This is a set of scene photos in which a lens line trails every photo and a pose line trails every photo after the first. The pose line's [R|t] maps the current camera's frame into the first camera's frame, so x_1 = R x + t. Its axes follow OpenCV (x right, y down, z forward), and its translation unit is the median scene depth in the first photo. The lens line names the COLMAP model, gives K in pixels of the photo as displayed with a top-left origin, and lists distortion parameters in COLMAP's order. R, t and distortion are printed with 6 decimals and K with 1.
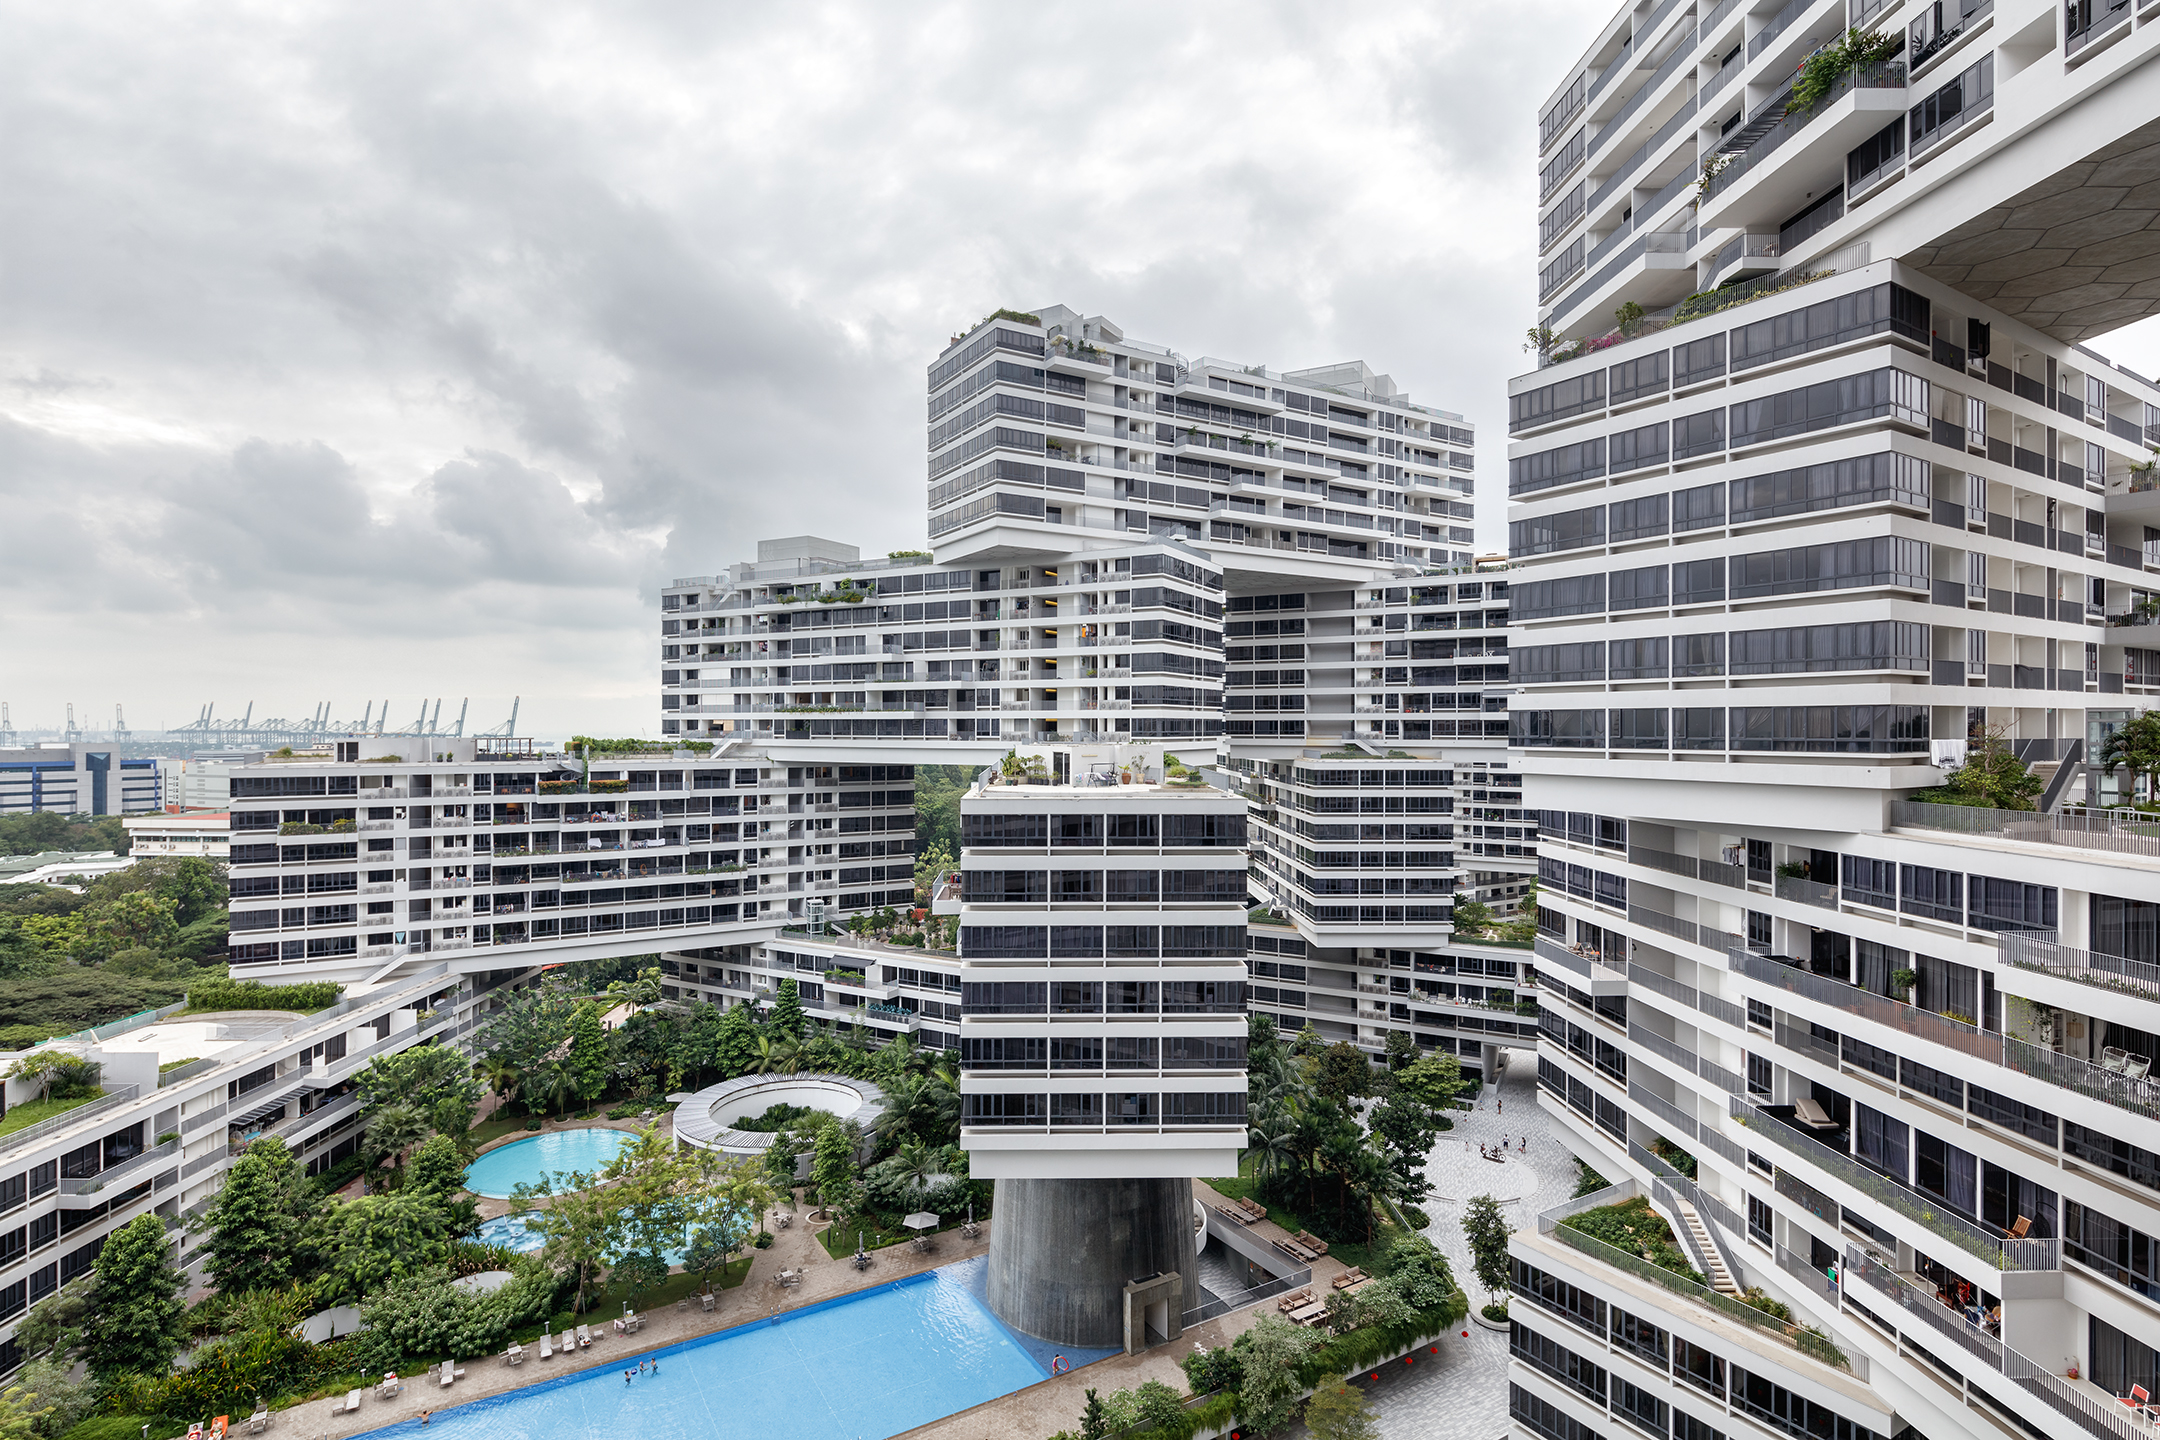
lens RADIAL K [[1058.1, 0, 1052.6], [0, 1058.1, 730.3], [0, 0, 1]] dist [0.011345, -0.004958]
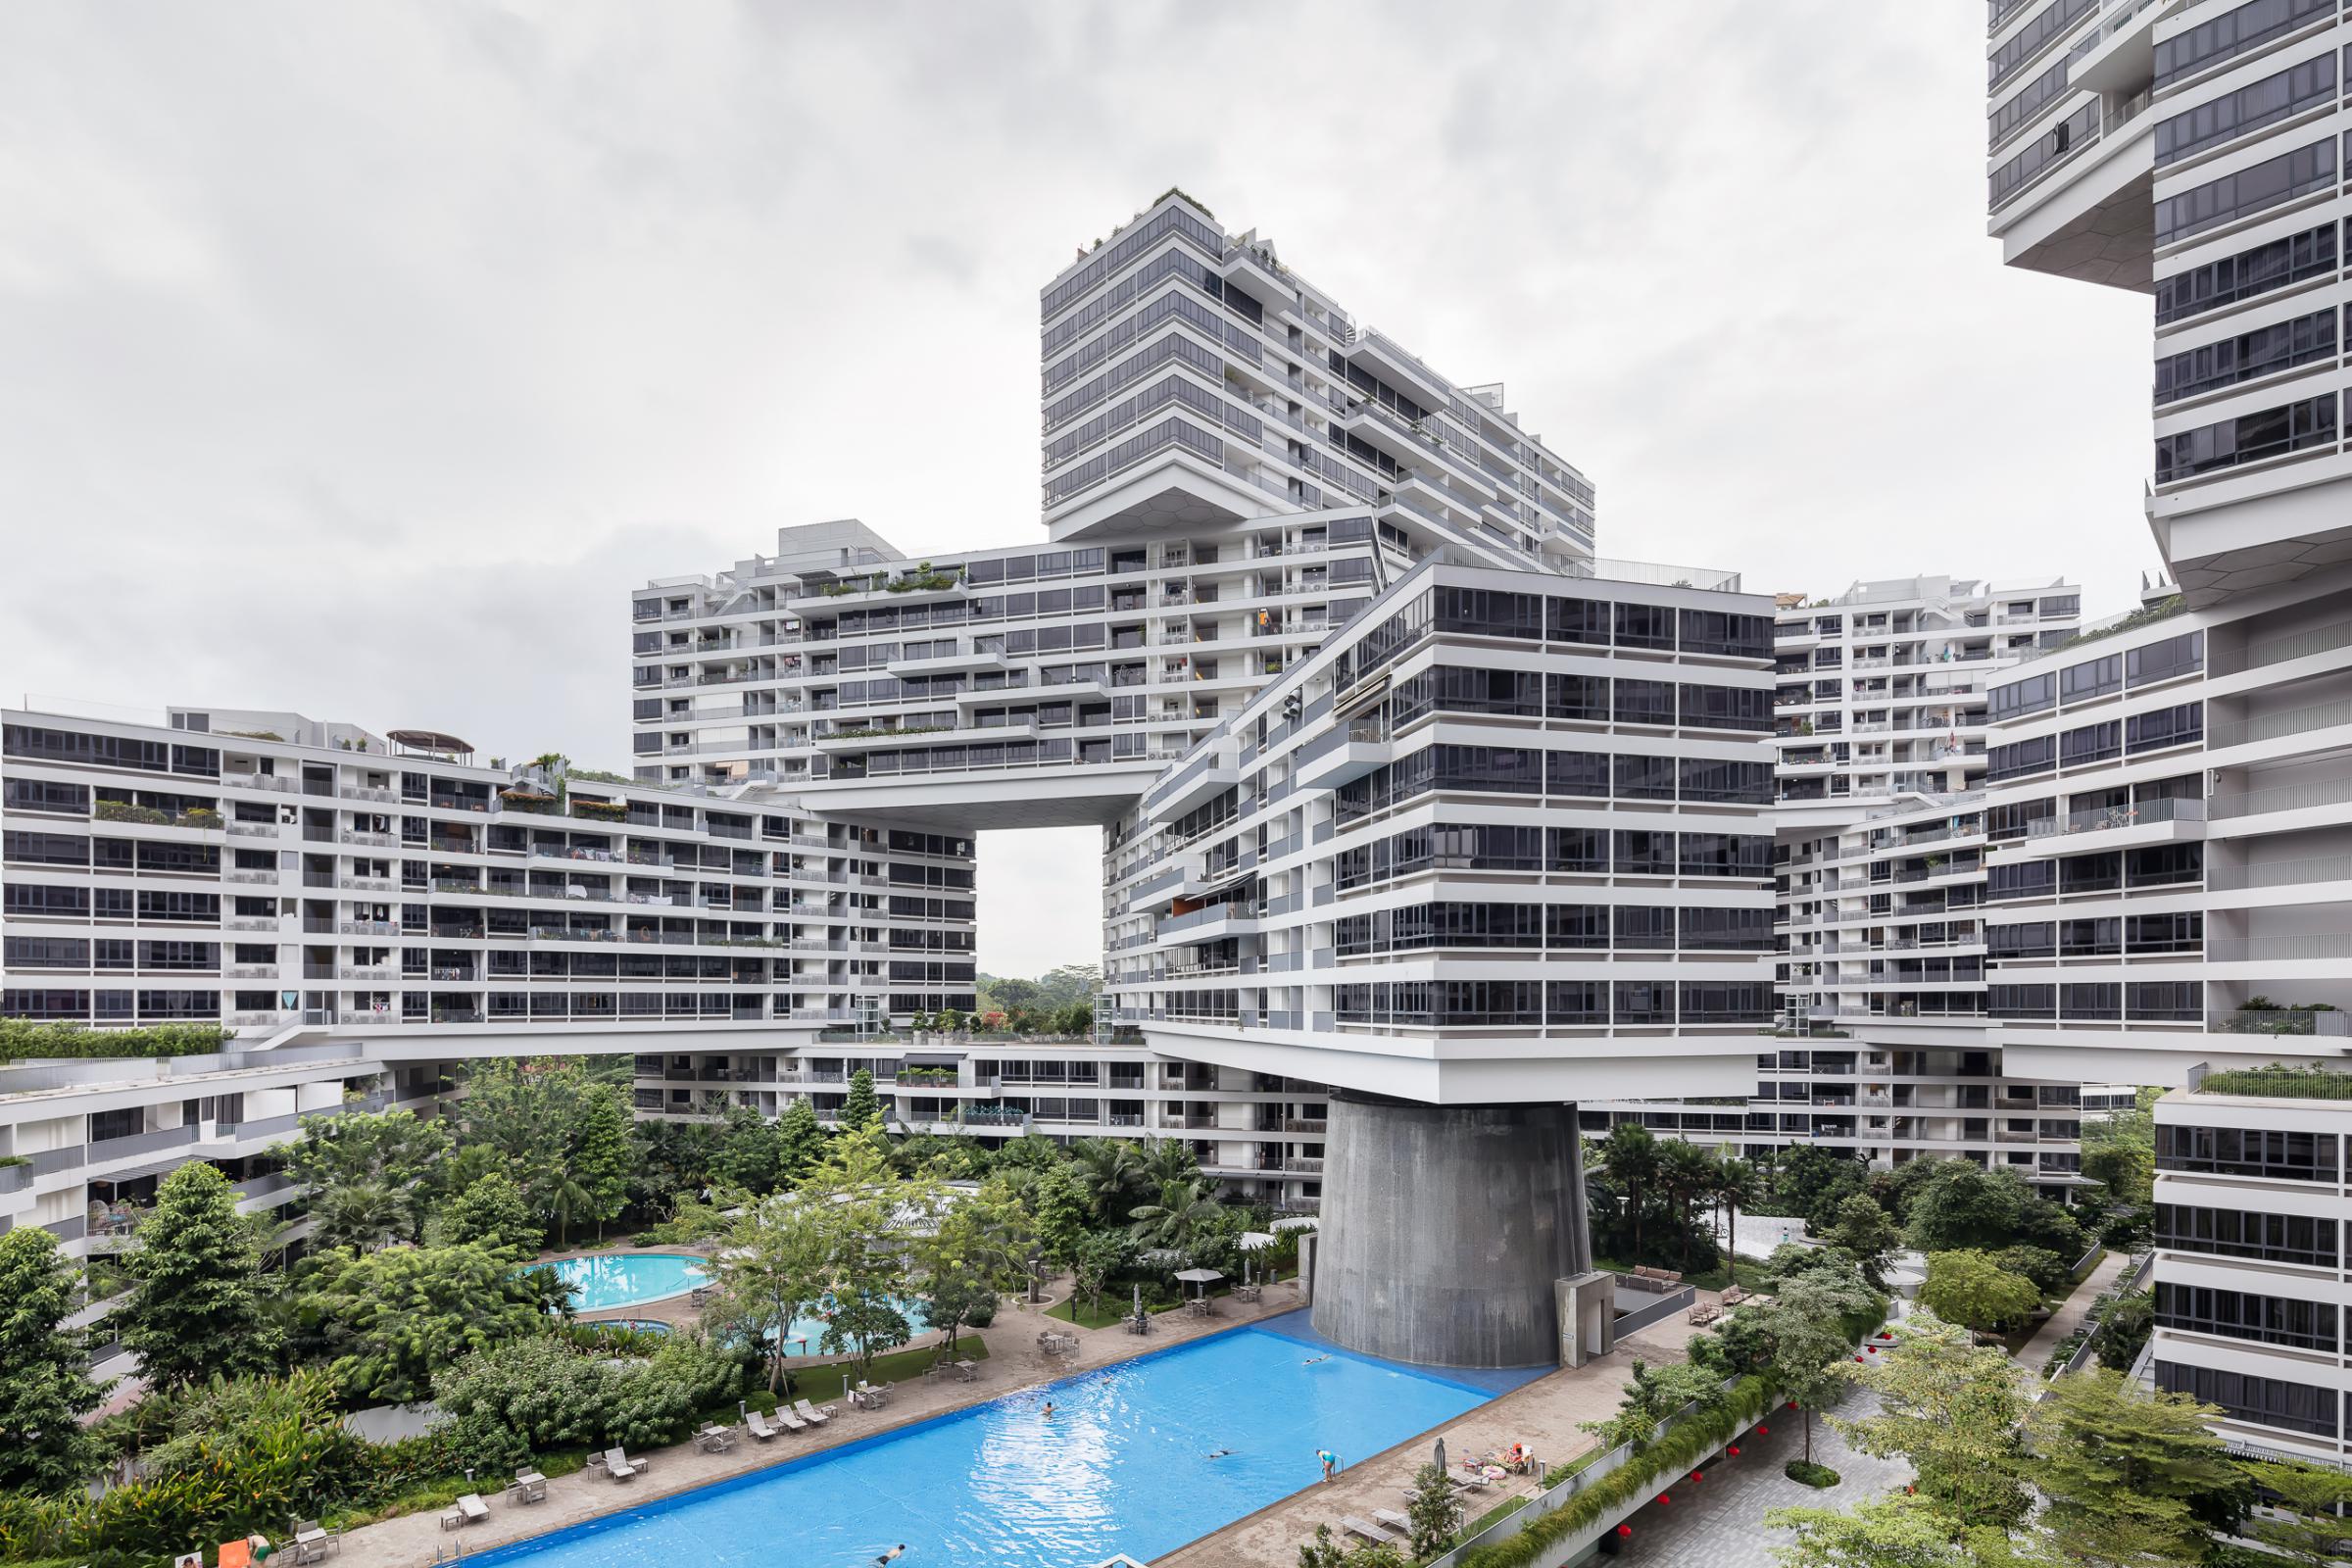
lens RADIAL K [[1152.2, 0, 1166.3], [0, 1152.2, 1000.6], [0, 0, 1]] dist [0.011345, -0.004958]
pose [[0.972524, -0.002511, 0.232790, -0.242584], [0.003242, 0.999991, -0.002760, 0.197453], [-0.232781, 0.003438, 0.972523, 0.157156]]
